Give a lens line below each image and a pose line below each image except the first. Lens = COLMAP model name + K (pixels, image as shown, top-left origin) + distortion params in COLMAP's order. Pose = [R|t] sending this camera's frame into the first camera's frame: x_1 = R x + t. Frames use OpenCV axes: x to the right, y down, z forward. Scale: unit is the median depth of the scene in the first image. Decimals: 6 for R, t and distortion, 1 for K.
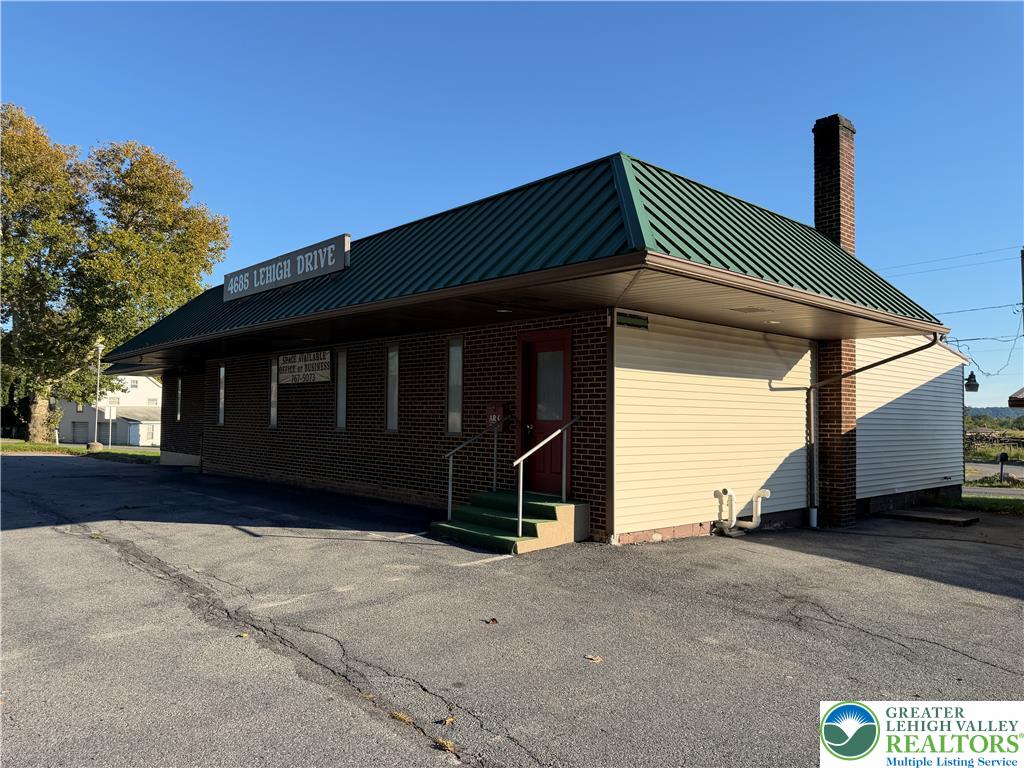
lens RADIAL K [[726.4, 0, 512.8], [0, 726.4, 387.2], [0, 0, 1]] dist [0.012649, -0.007283]
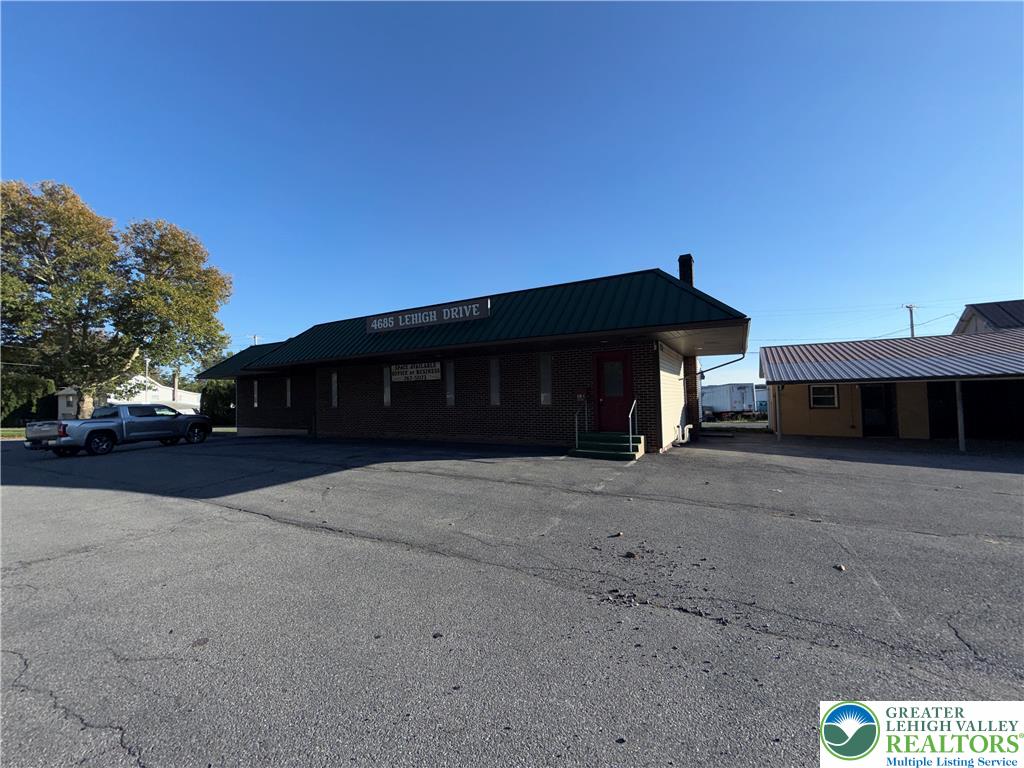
lens RADIAL K [[407.7, 0, 509.0], [0, 407.7, 385.9], [0, 0, 1]] dist [-0.001326, -0.000316]
pose [[0.949439, -0.020652, 0.313272, -0.216487], [0.017931, 0.999772, 0.011568, -0.000713], [-0.313440, -0.005366, 0.949593, 0.002101]]
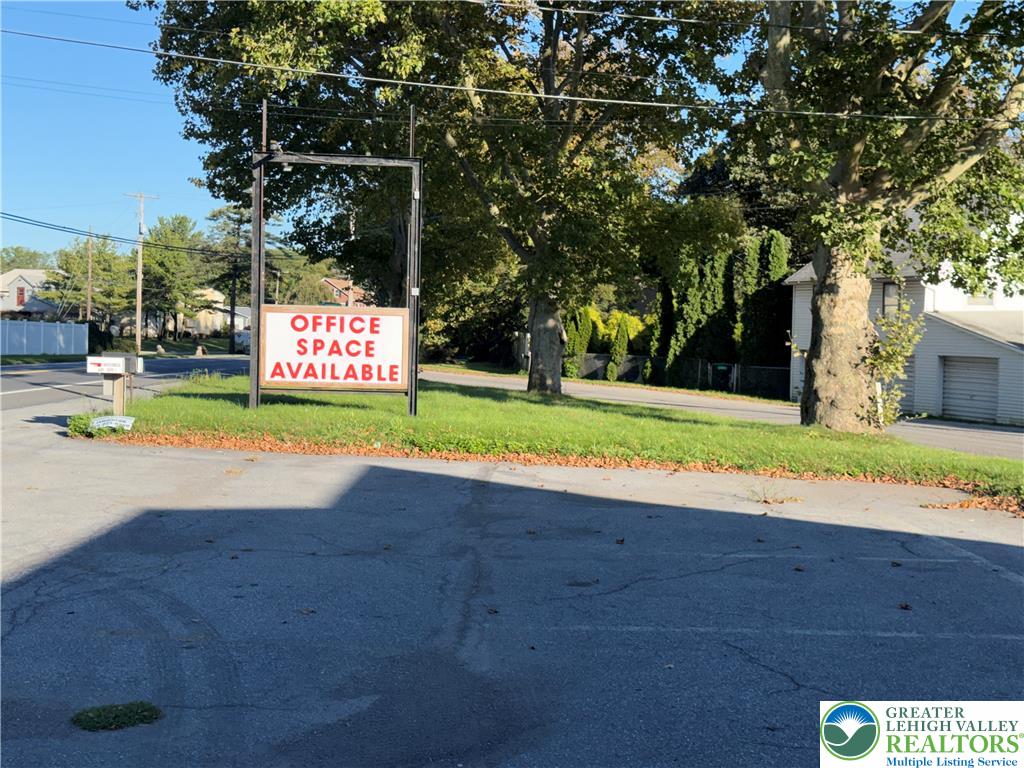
lens RADIAL K [[1428.8, 0, 511.7], [0, 1428.8, 385.8], [0, 0, 1]] dist [0.175521, 0.000000]
pose [[0.741221, 0.032007, -0.670497, -0.661717], [0.014486, 0.997867, 0.063648, 0.038887], [0.671104, -0.056890, 0.739177, 0.894896]]
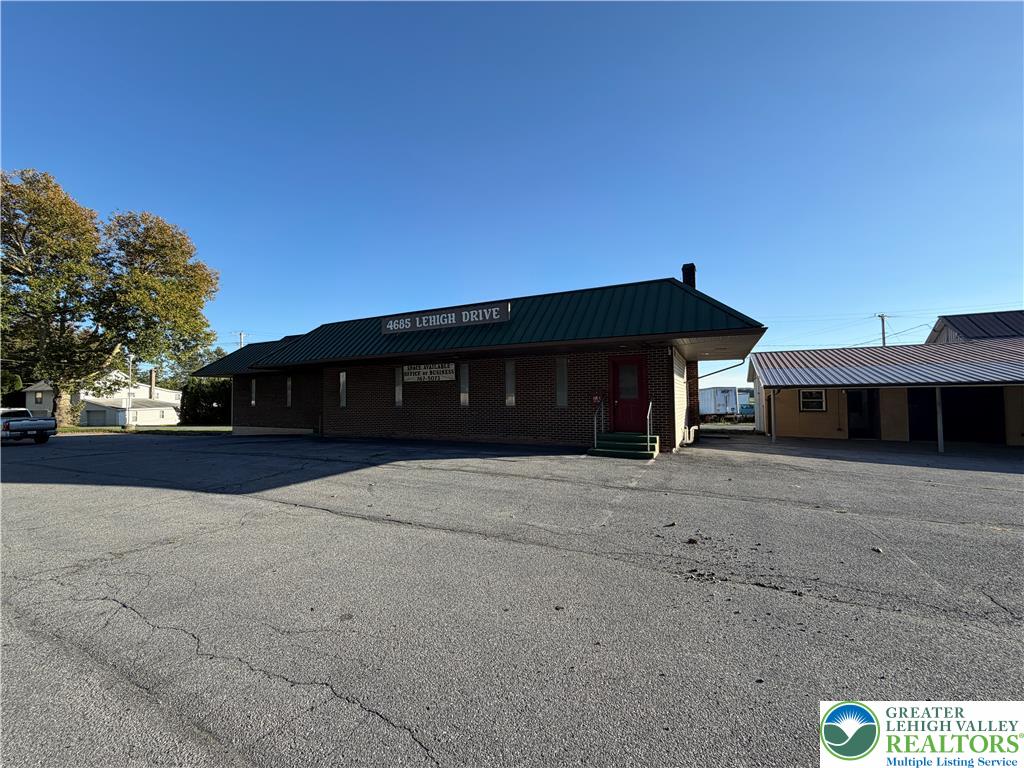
lens RADIAL K [[407.7, 0, 509.8], [0, 407.7, 385.1], [0, 0, 1]] dist [-0.001326, -0.000316]
pose [[0.933931, -0.008334, 0.357356, -0.260124], [0.006145, 0.999955, 0.007261, -0.001498], [-0.357400, -0.004586, 0.933940, 0.001621]]
